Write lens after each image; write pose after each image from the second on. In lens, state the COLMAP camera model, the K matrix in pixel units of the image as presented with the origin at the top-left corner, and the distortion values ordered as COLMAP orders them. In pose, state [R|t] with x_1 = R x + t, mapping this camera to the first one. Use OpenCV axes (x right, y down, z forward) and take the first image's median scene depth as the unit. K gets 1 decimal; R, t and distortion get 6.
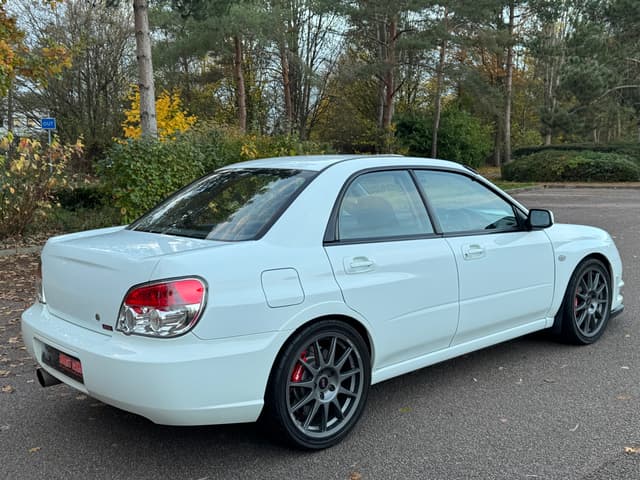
lens RADIAL K [[693.1, 0, 322.4], [0, 693.1, 241.6], [0, 0, 1]] dist [0.058546, 0.000000]
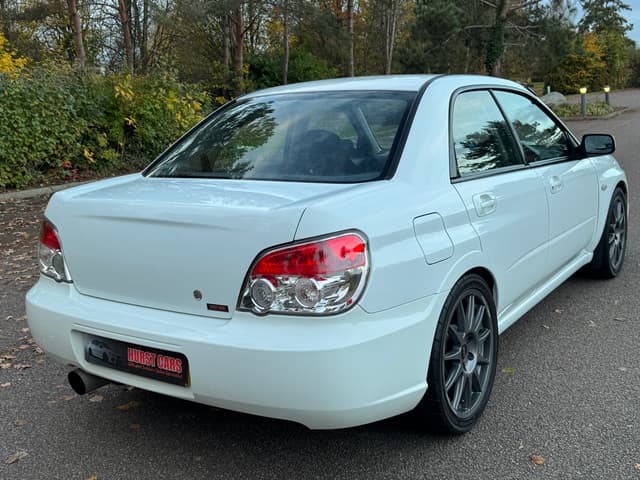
lens RADIAL K [[693.1, 0, 322.7], [0, 693.1, 240.2], [0, 0, 1]] dist [0.058546, 0.000000]
pose [[0.970114, -0.068099, 0.232896, -0.242288], [0.051068, 0.995613, 0.078400, 0.001232], [-0.237213, -0.064164, 0.969336, 0.183831]]
